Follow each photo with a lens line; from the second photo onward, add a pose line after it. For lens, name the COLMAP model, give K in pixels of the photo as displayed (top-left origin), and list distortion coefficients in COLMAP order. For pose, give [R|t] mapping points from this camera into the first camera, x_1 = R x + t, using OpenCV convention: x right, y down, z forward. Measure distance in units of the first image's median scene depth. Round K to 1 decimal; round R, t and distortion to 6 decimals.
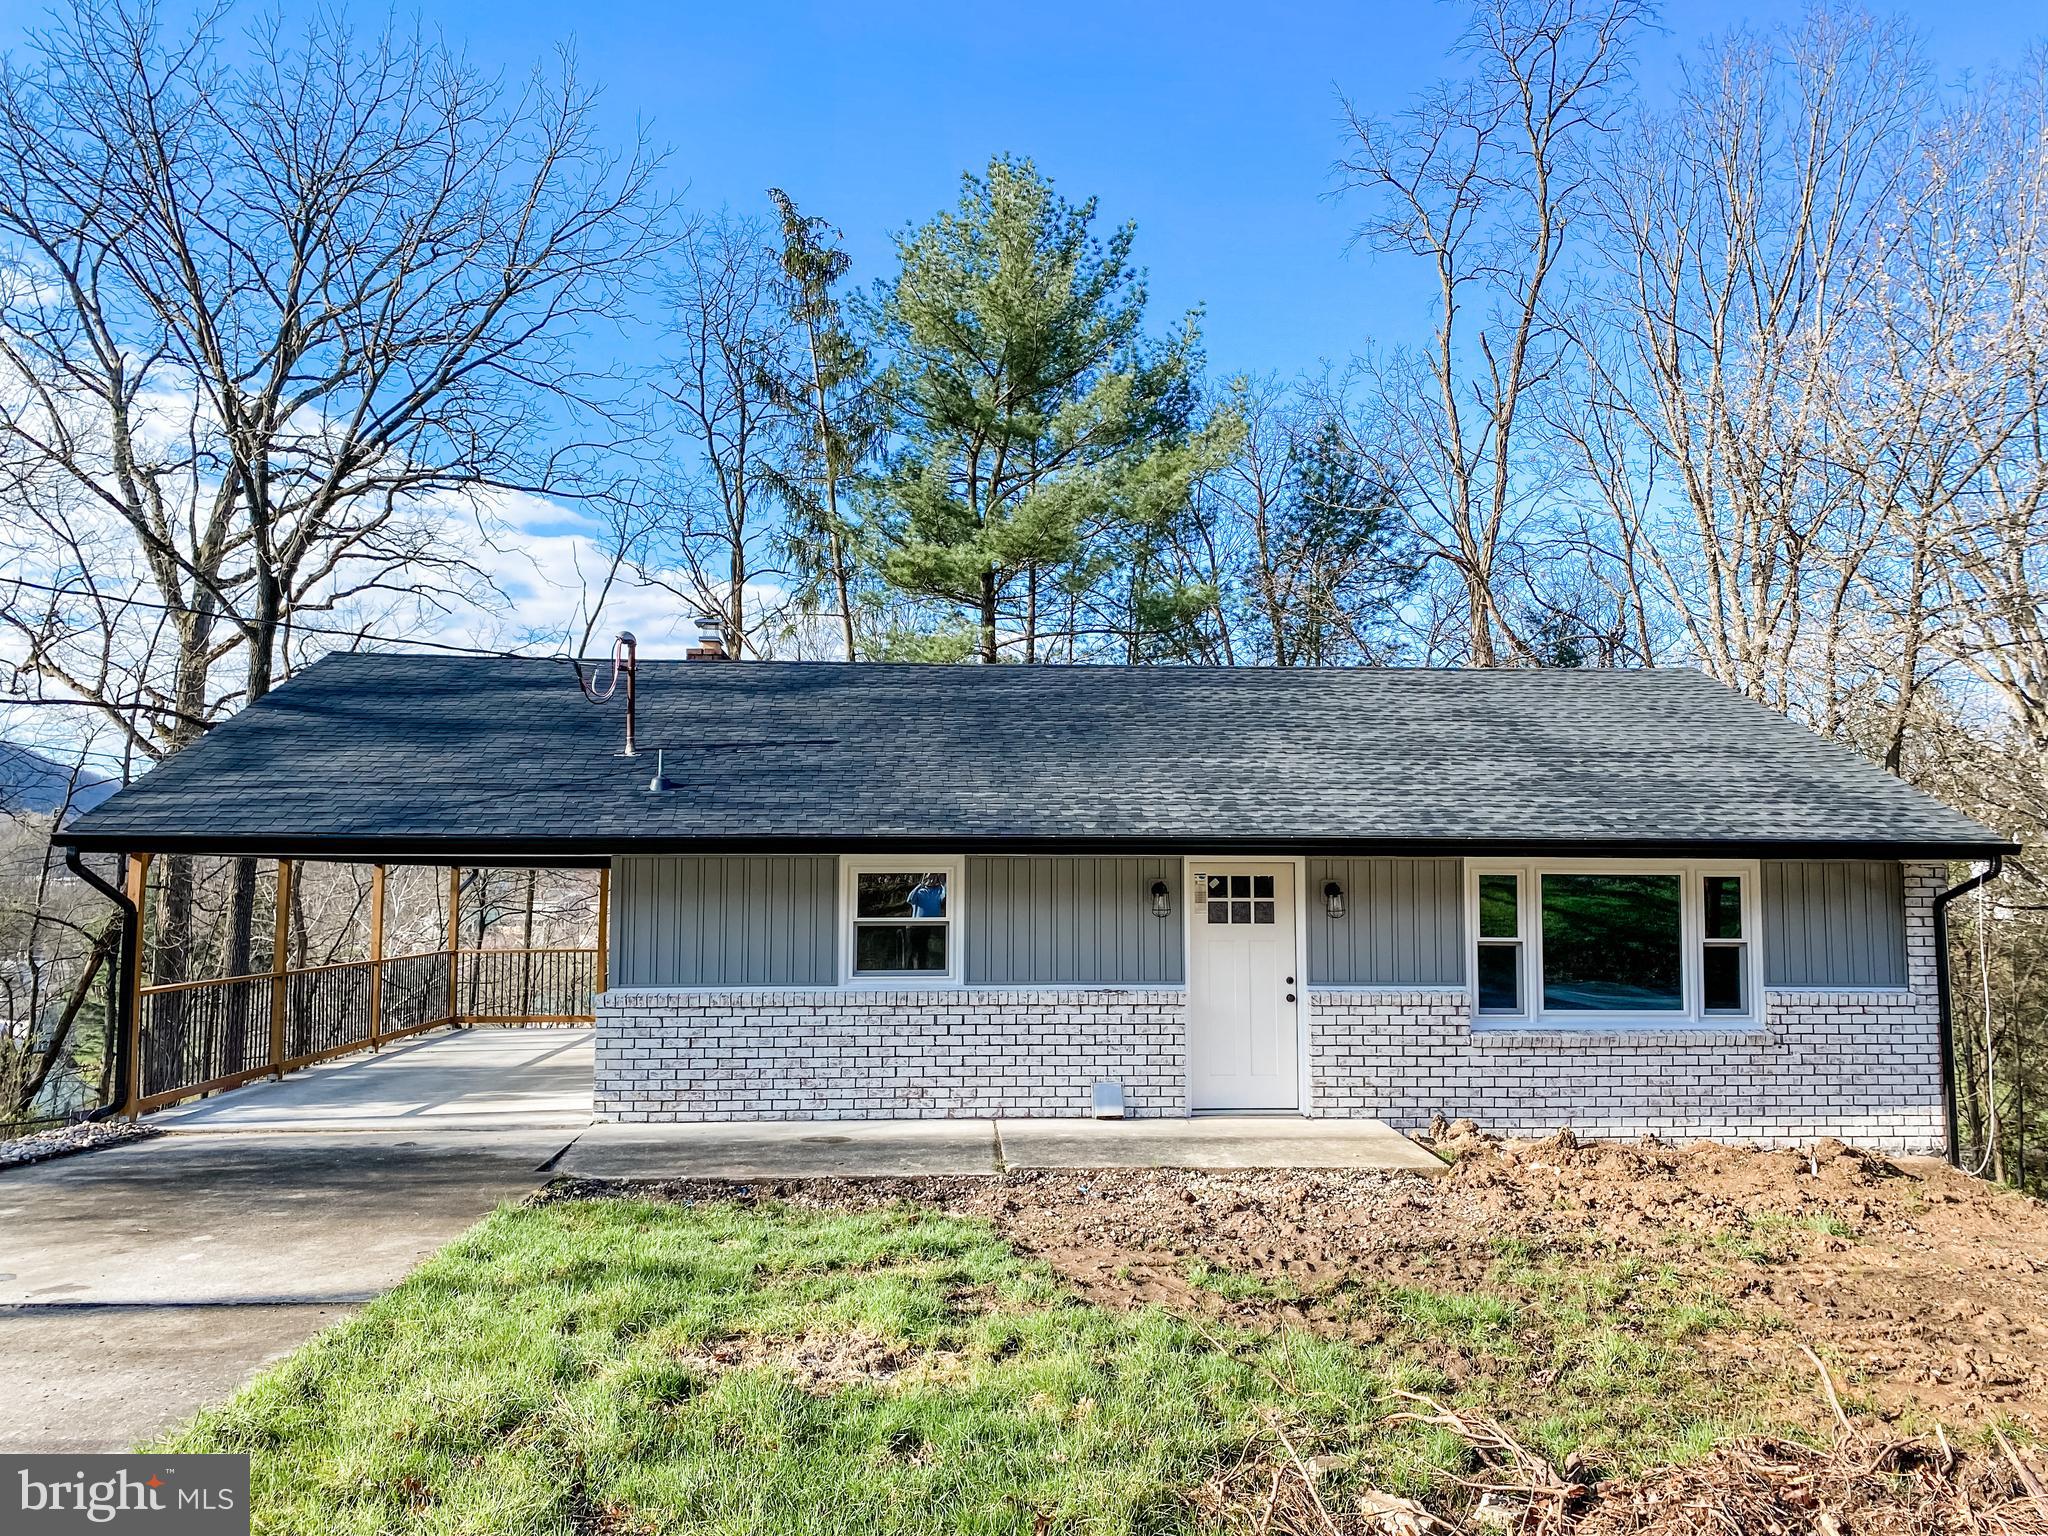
lens RADIAL K [[1567.1, 0, 987.3], [0, 1567.1, 769.7], [0, 0, 1]] dist [0.129769, -0.192916]
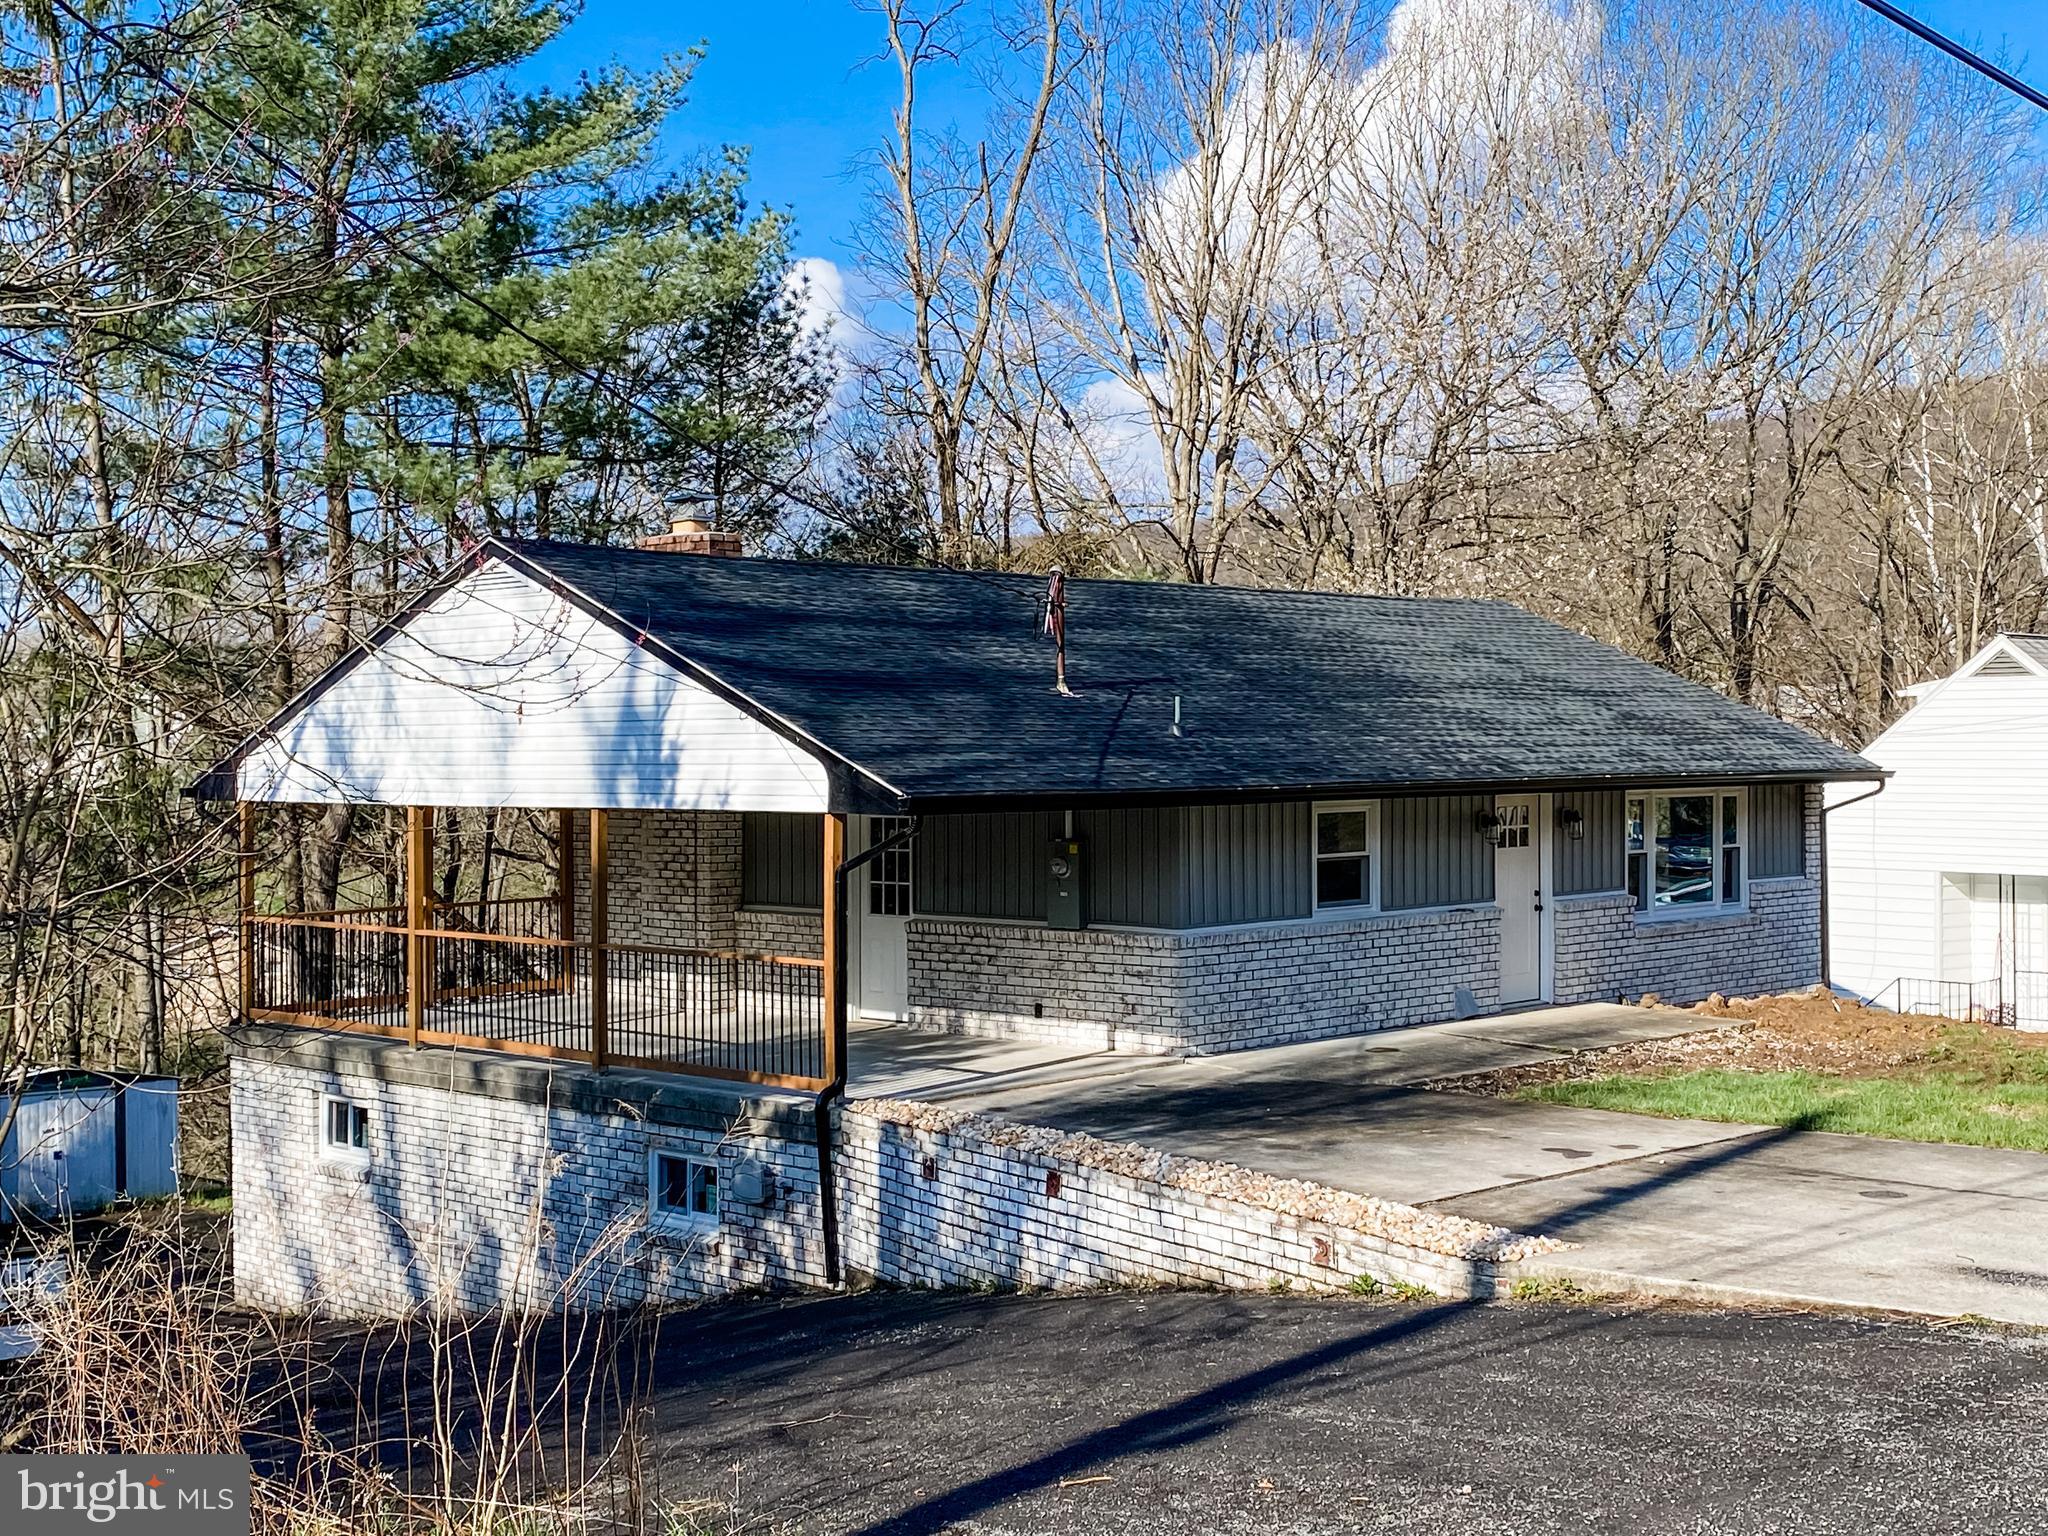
lens RADIAL K [[2526.7, 0, 1024.0], [0, 2526.7, 768.0], [0, 0, 1]] dist [0.307155, 0.000222]
pose [[0.731451, -0.015957, 0.681707, -1.427099], [-0.044434, 0.996486, 0.071001, -0.081967], [-0.680445, -0.082224, 0.728172, -0.139280]]
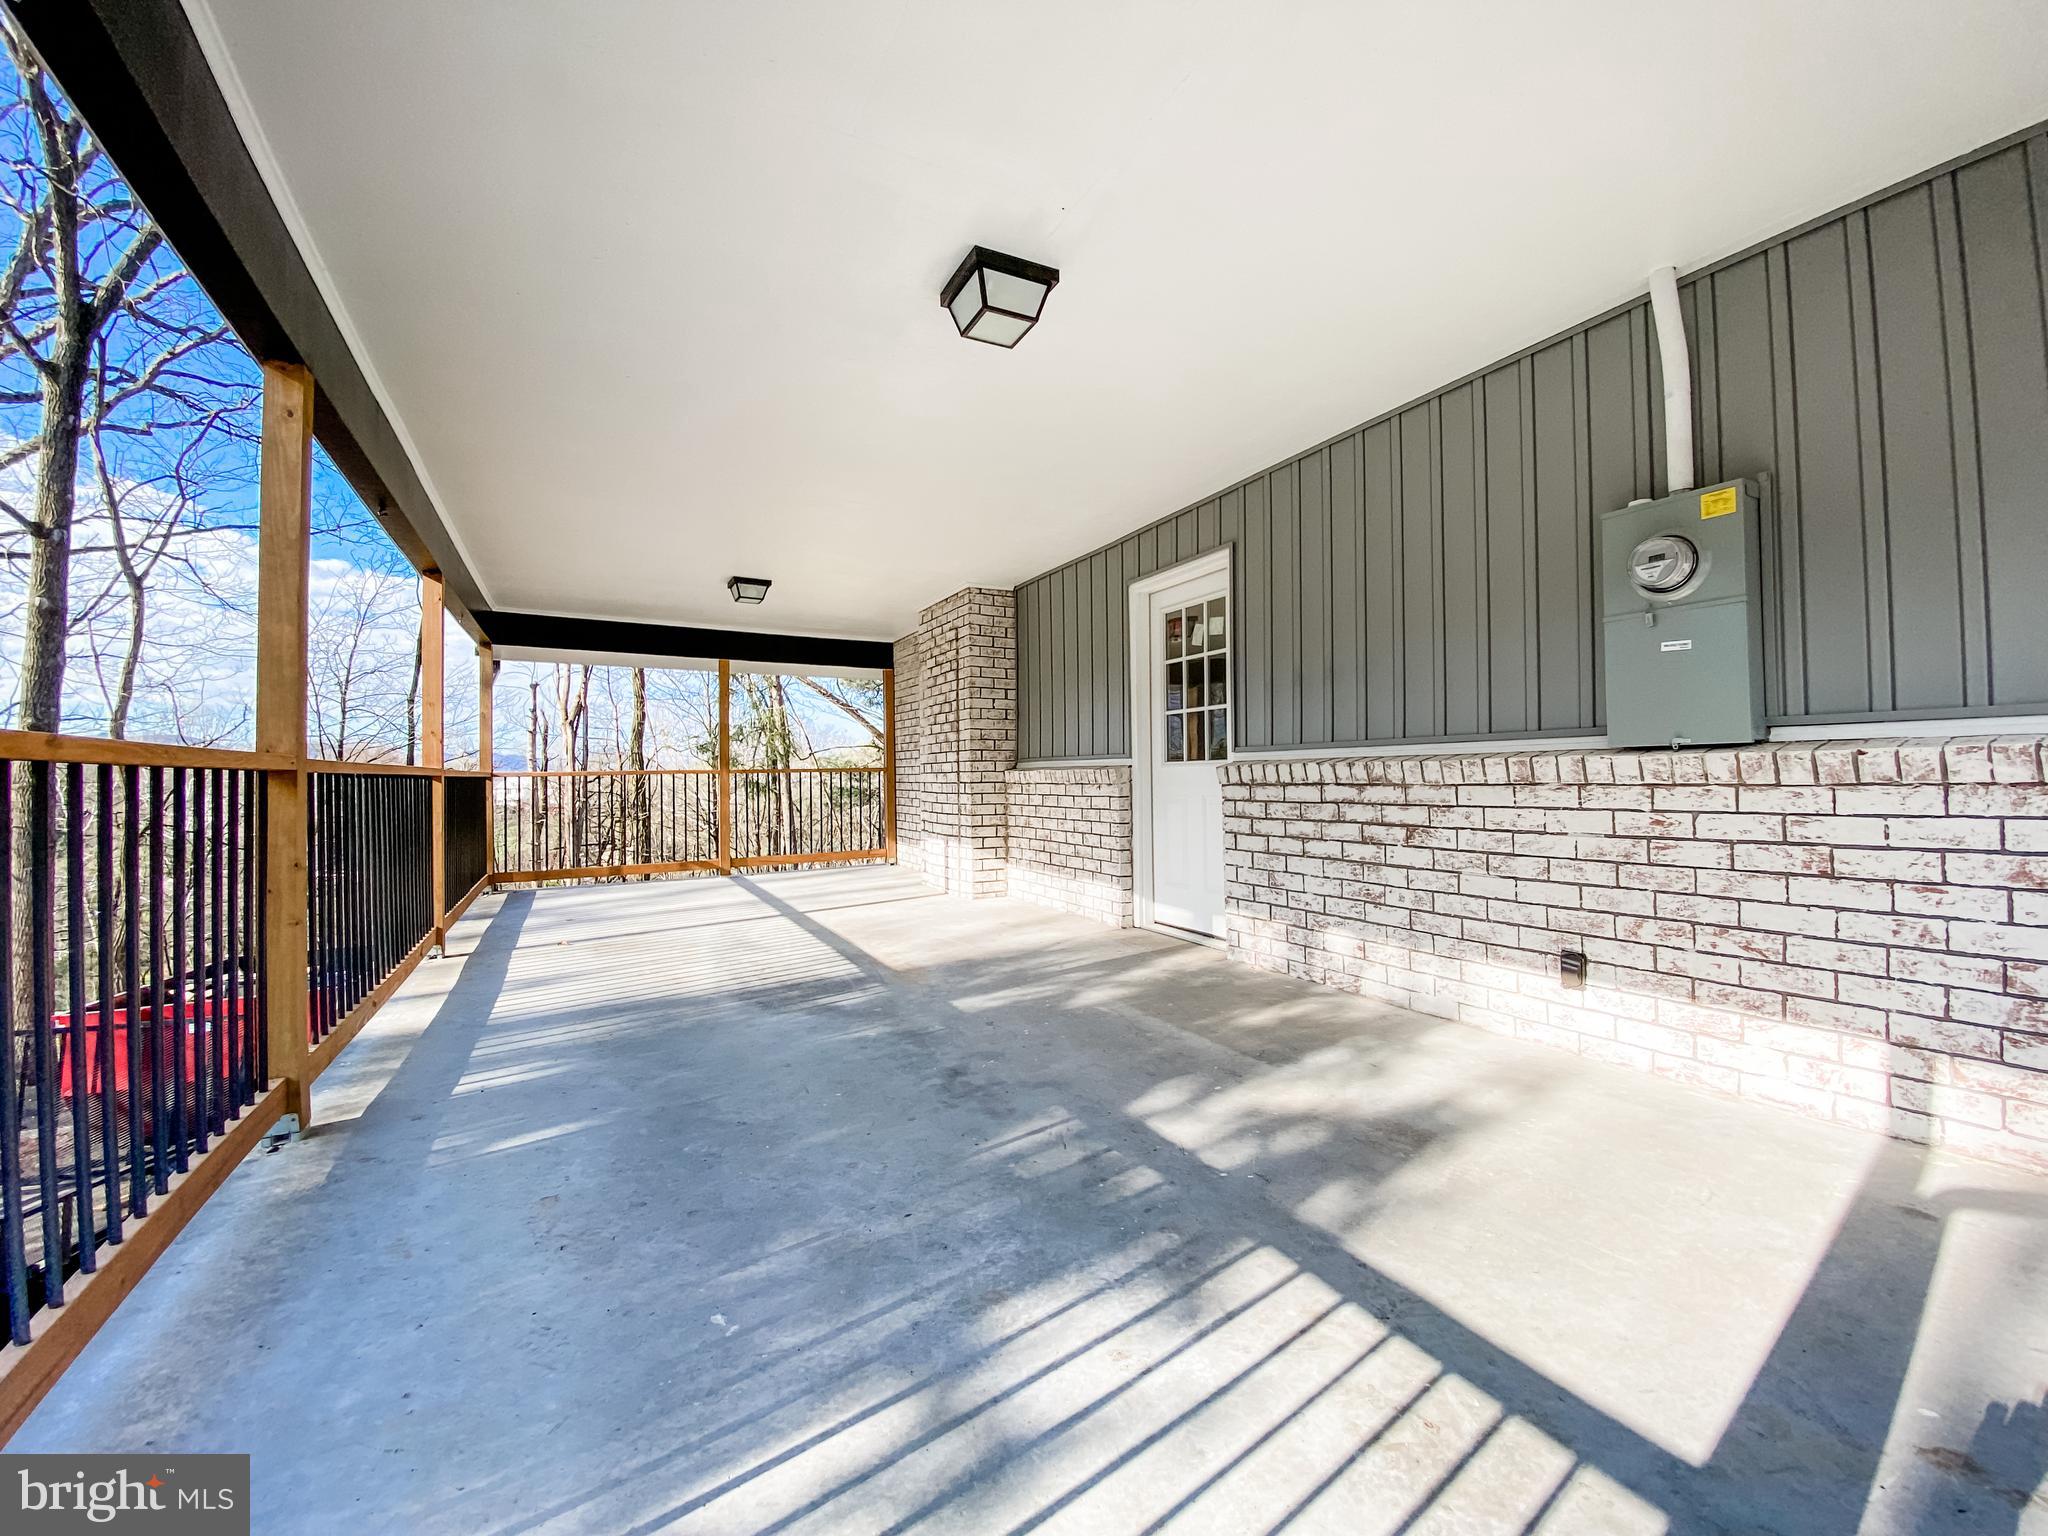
lens RADIAL K [[828.1, 0, 1015.5], [0, 828.1, 760.2], [0, 0, 1]] dist [0.020346, -0.020223]
pose [[0.906778, -0.010372, 0.421481, -0.469825], [-0.015864, 0.998150, 0.058693, 0.139687], [-0.421310, -0.059908, 0.904936, 0.962523]]
